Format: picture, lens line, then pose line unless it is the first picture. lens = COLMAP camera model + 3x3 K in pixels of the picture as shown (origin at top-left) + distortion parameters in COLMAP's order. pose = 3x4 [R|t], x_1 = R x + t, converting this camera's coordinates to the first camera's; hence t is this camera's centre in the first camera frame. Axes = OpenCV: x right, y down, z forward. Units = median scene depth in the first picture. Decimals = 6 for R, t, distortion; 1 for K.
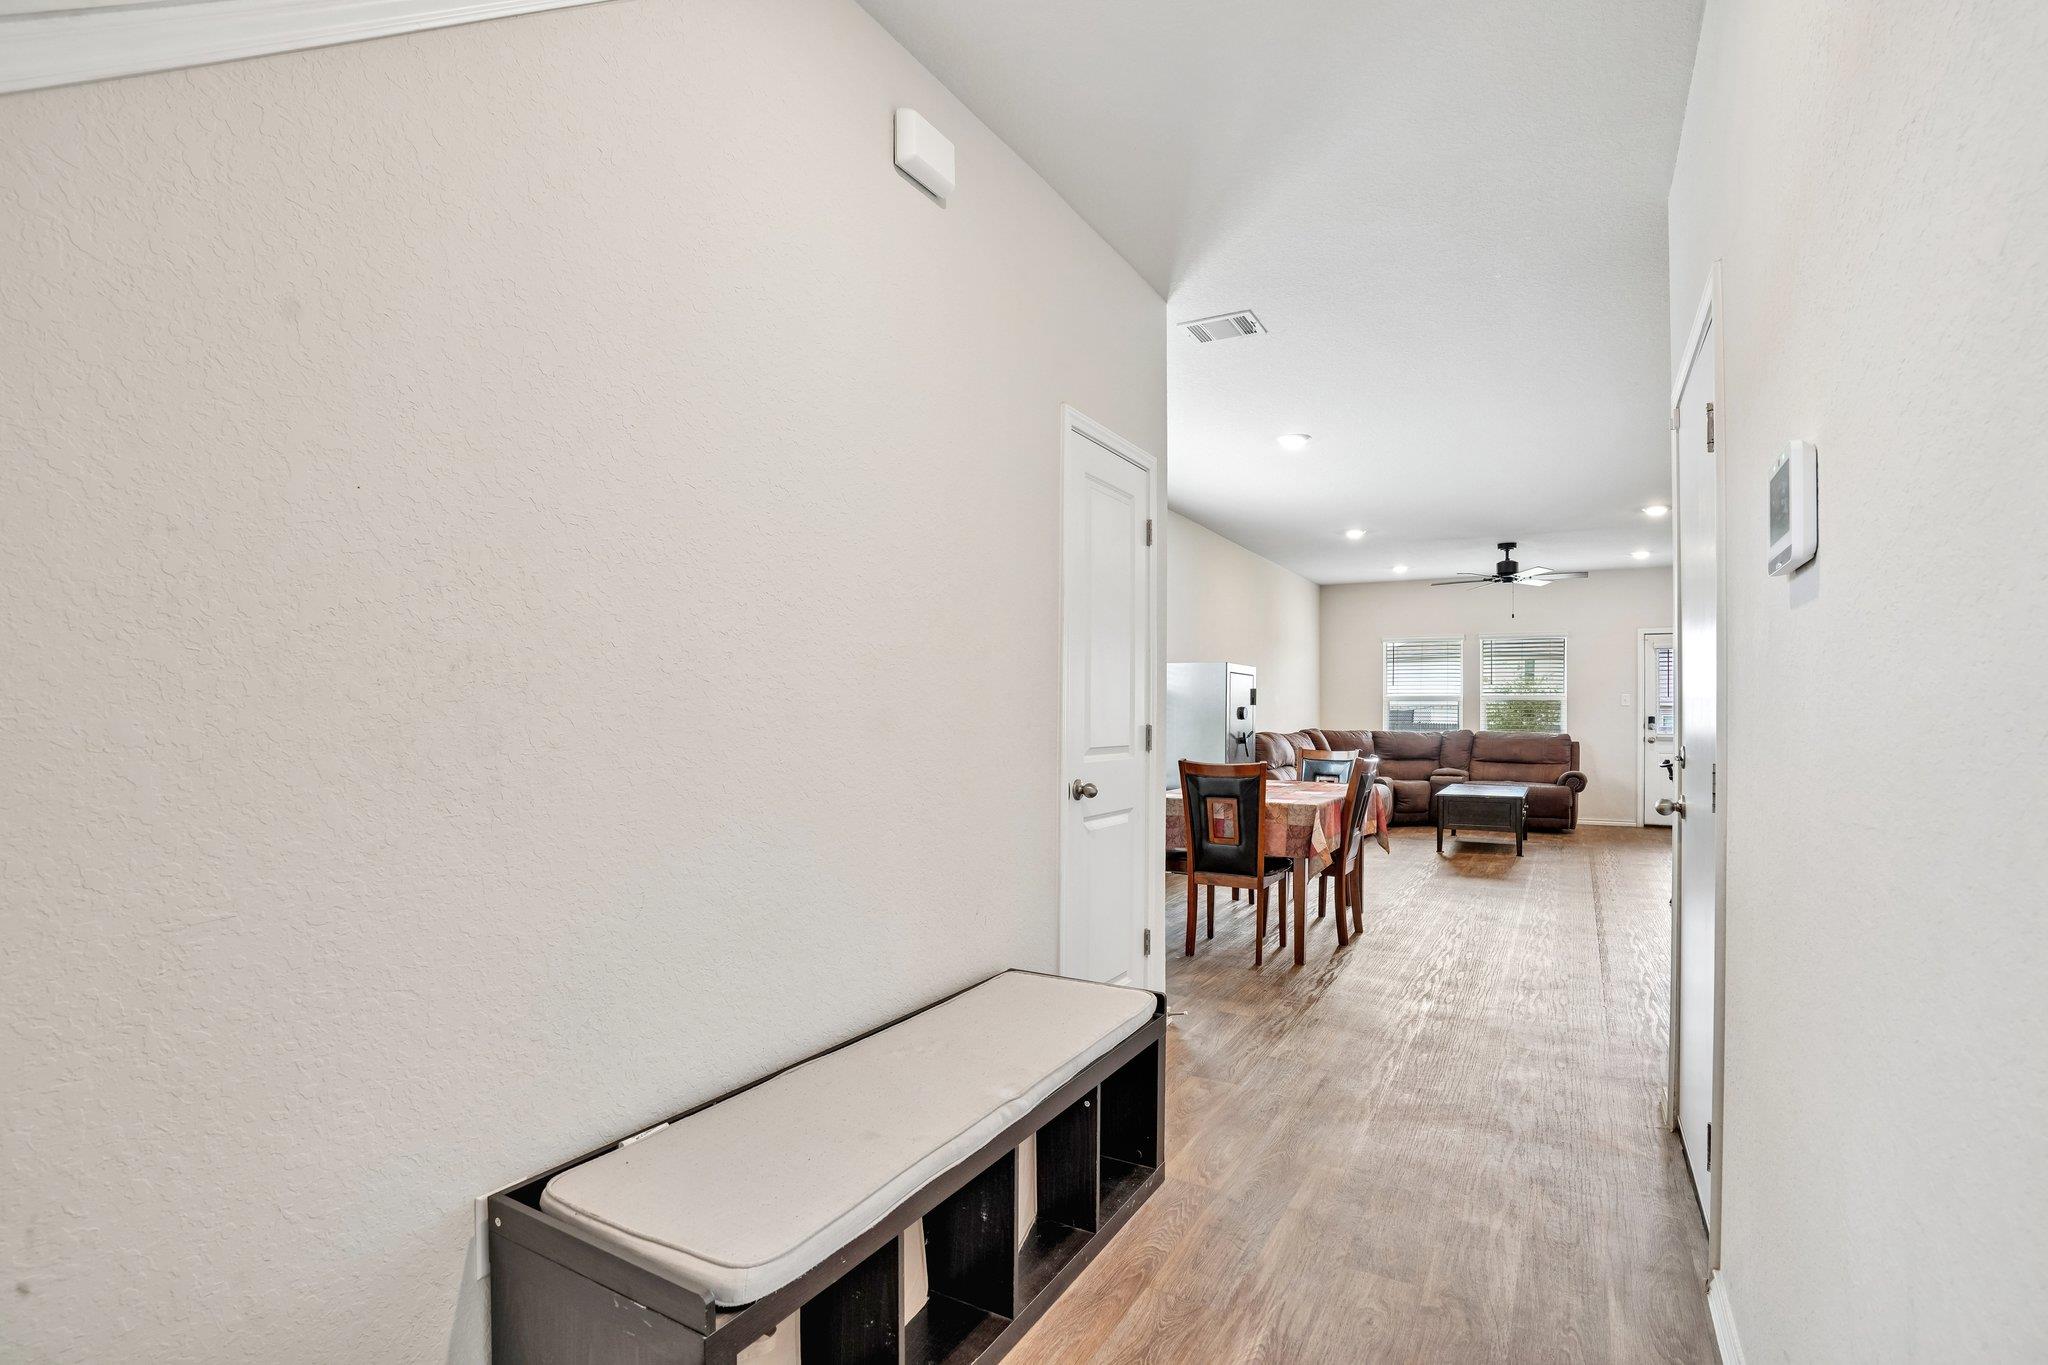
lens RADIAL K [[959.4, 0, 1024.8], [0, 959.4, 705.4], [0, 0, 1]] dist [-0.071859, 0.026037]
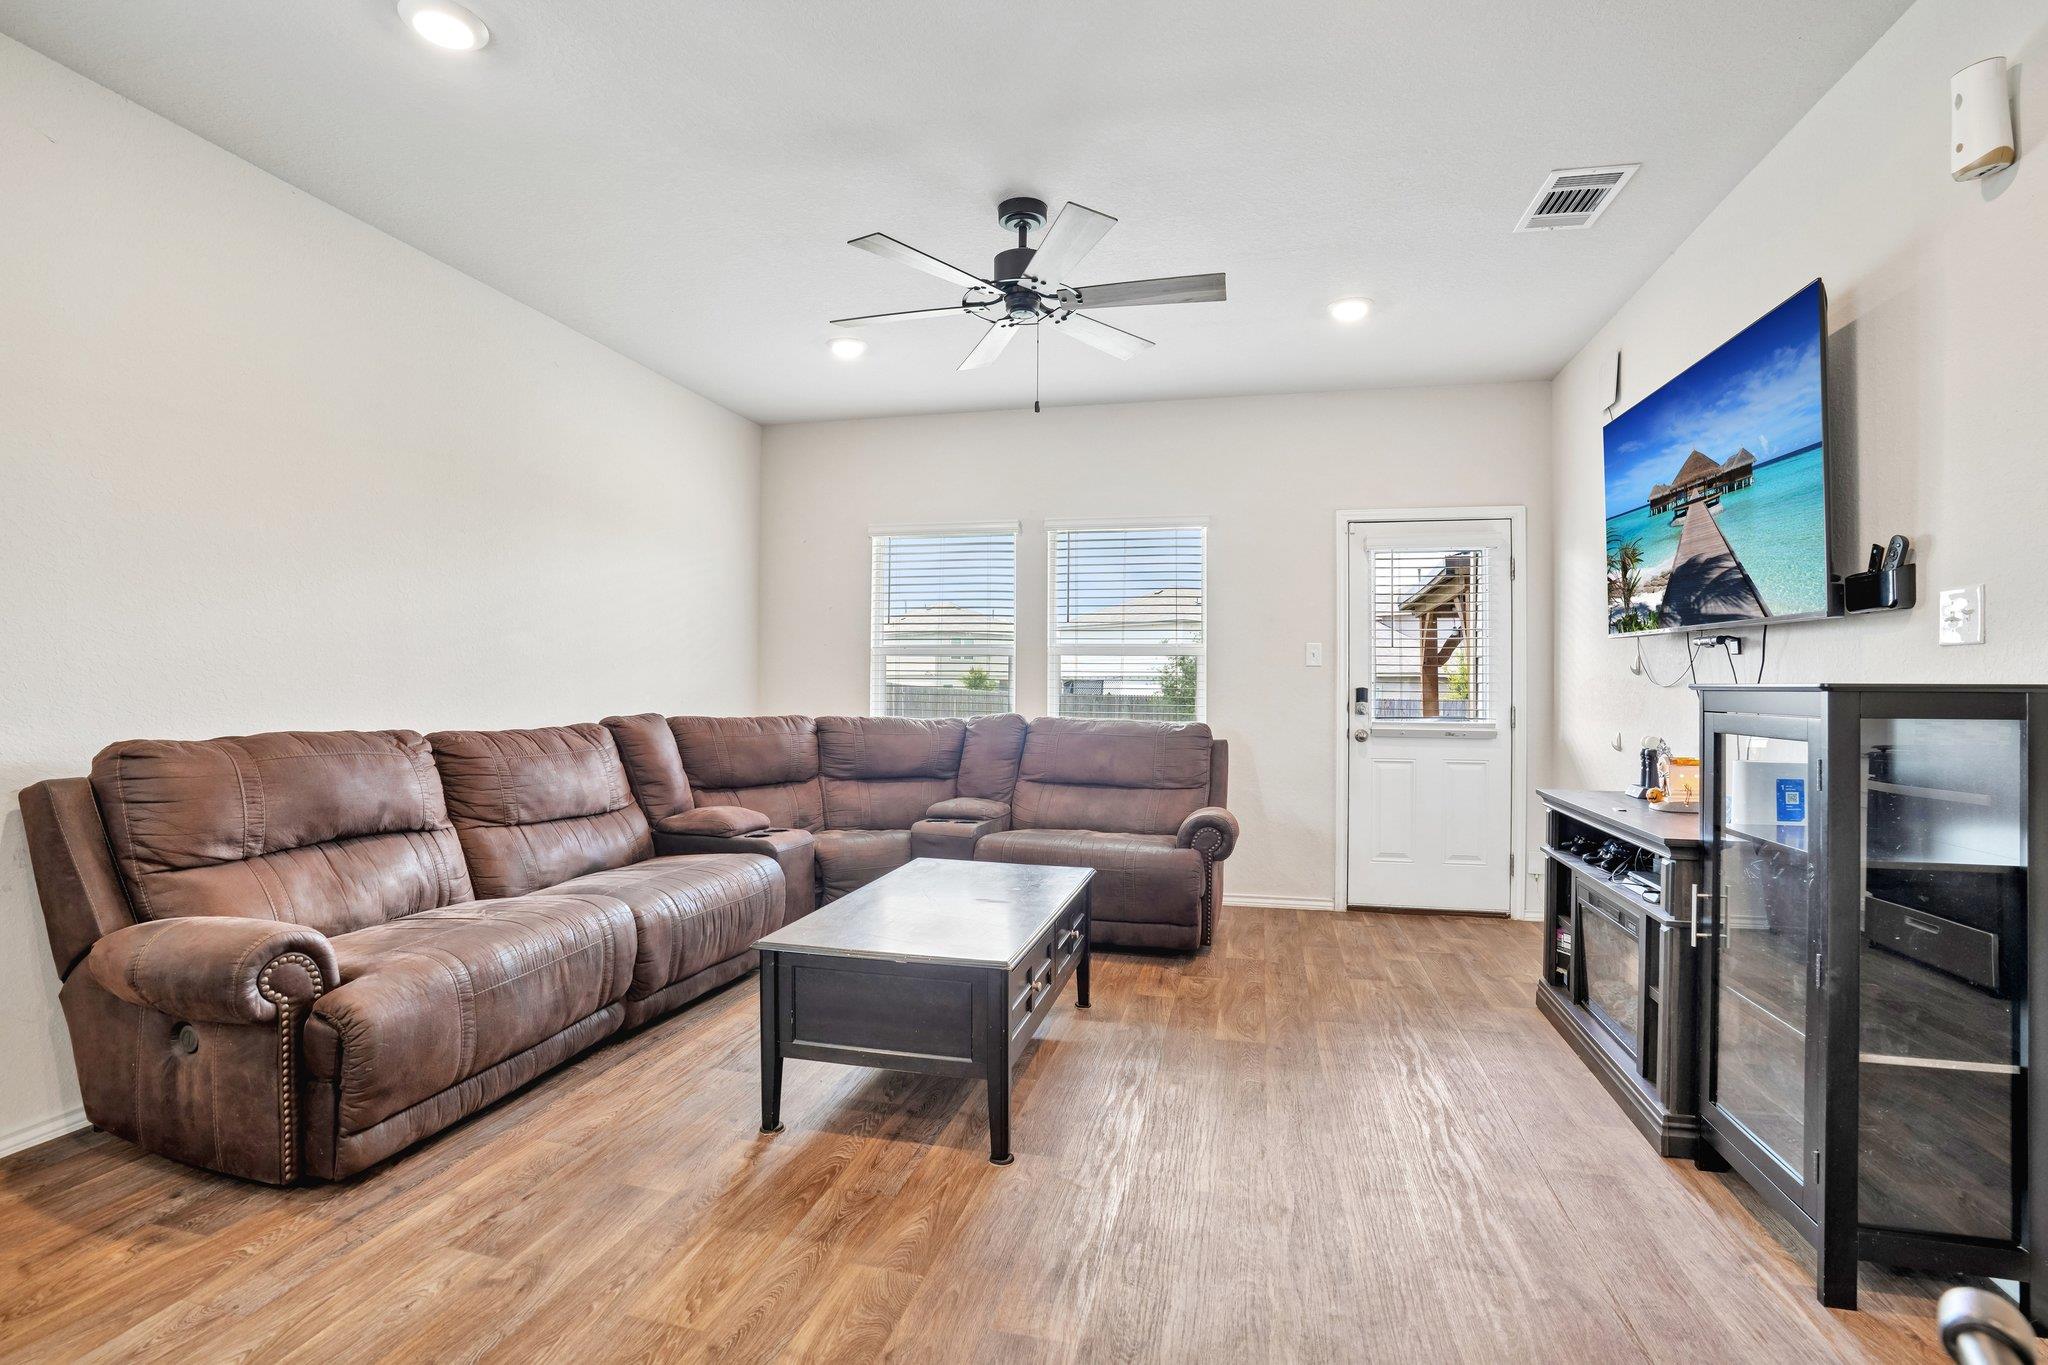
lens RADIAL K [[960.4, 0, 1017.6], [0, 960.4, 670.3], [0, 0, 1]] dist [-0.073214, 0.033071]
pose [[0.959862, 0.006739, 0.280392, 0.357295], [-0.004622, 0.999956, -0.008213, 0.007707], [-0.280435, 0.006587, 0.959850, 0.571150]]
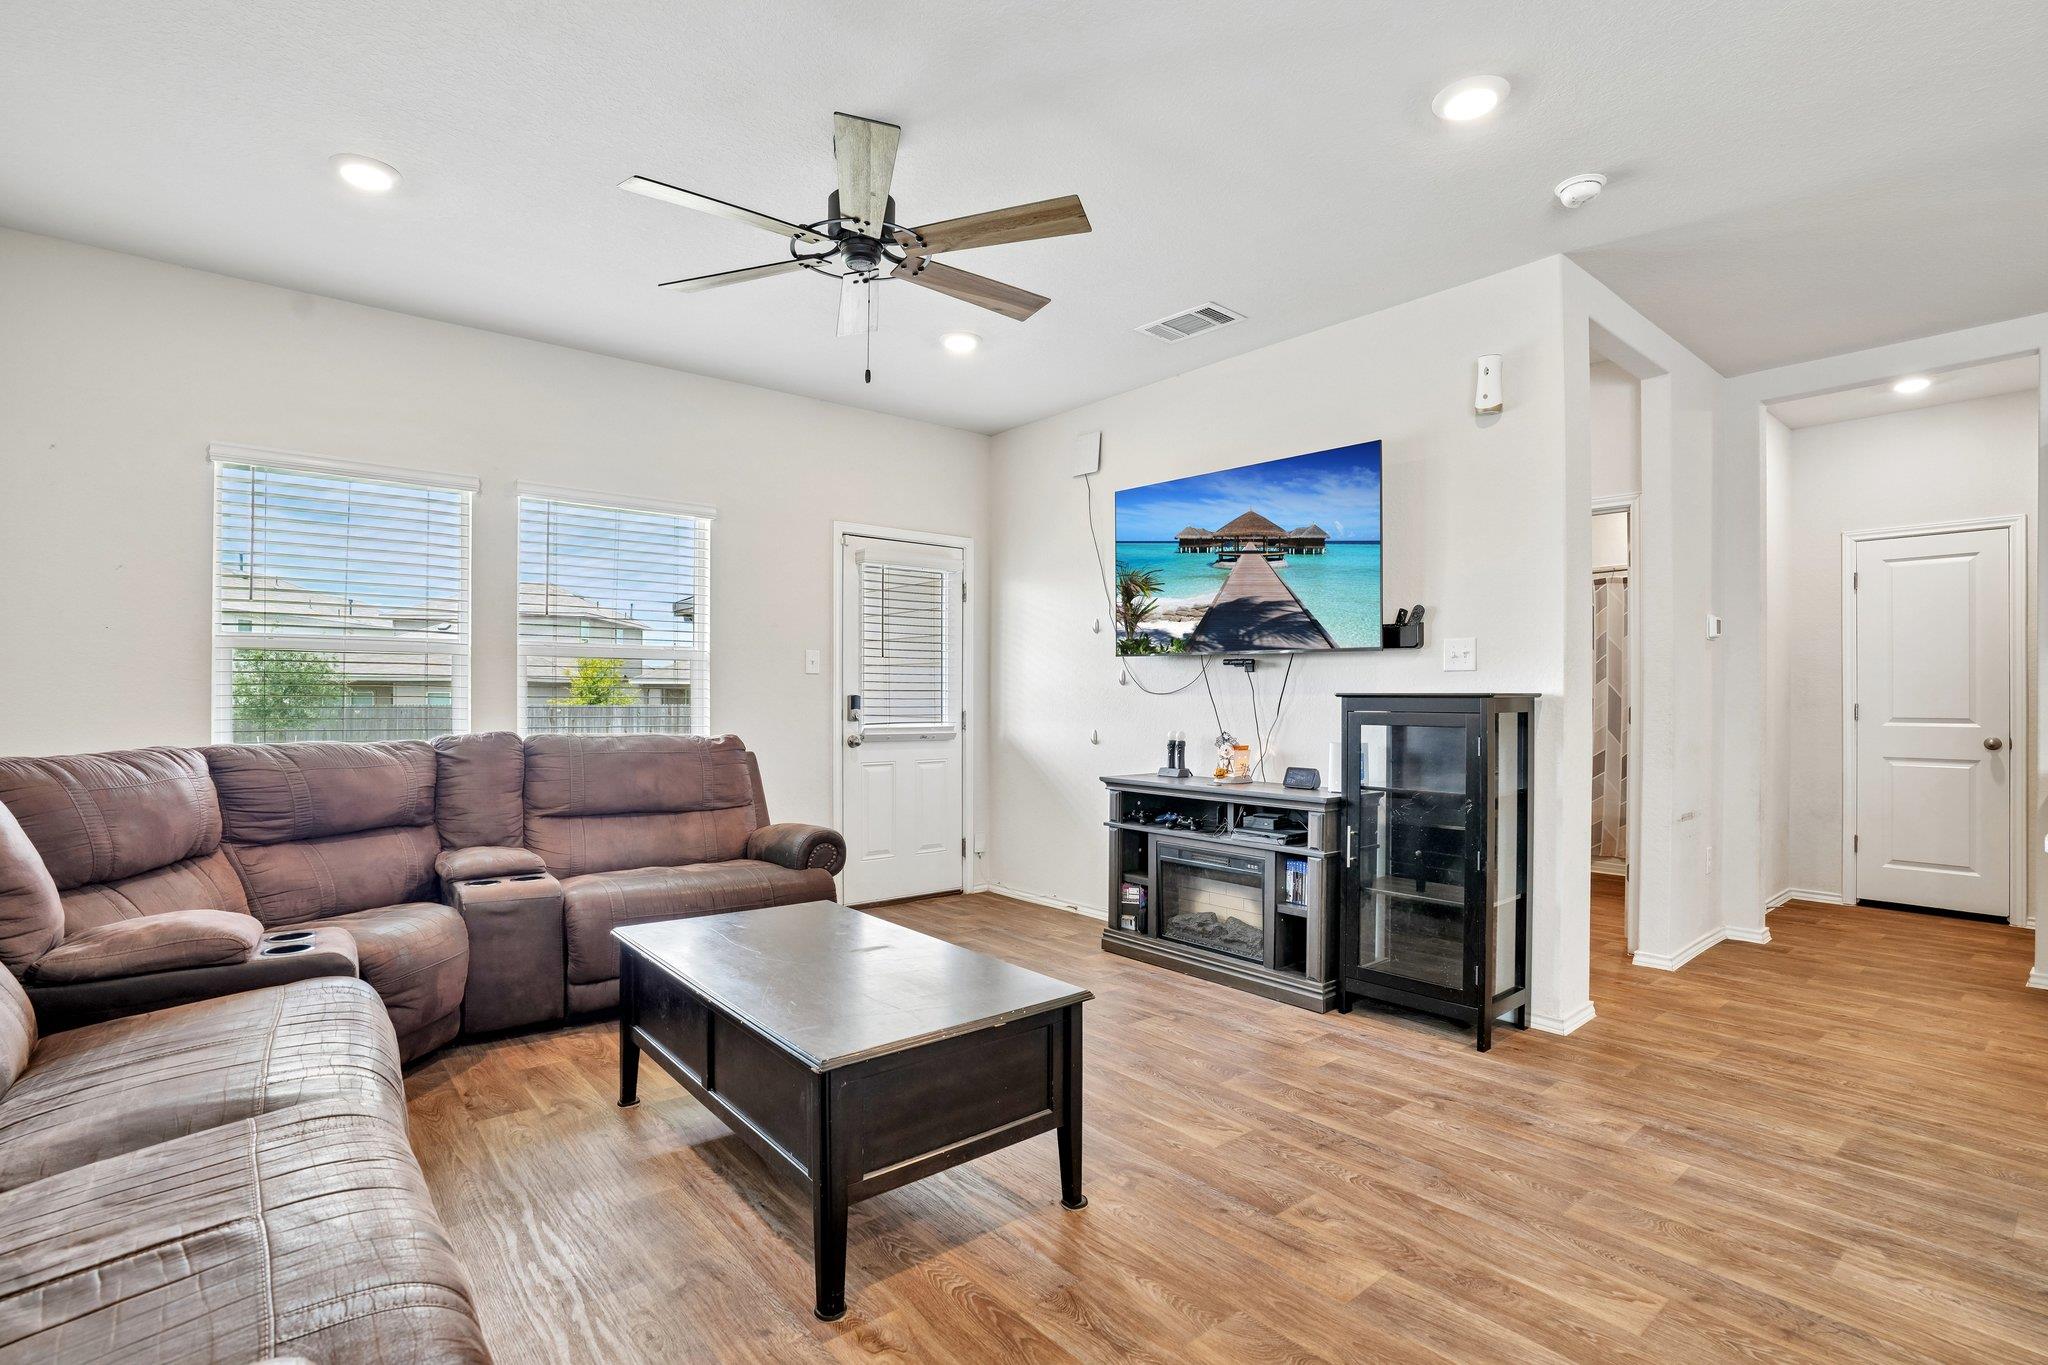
lens RADIAL K [[959.4, 0, 1024.8], [0, 959.4, 705.4], [0, 0, 1]] dist [-0.071859, 0.026037]
pose [[0.341815, -0.012158, 0.939689, 0.209469], [-0.007789, 0.999845, 0.015770, 0.008493], [-0.939735, -0.012710, 0.341667, 0.738433]]
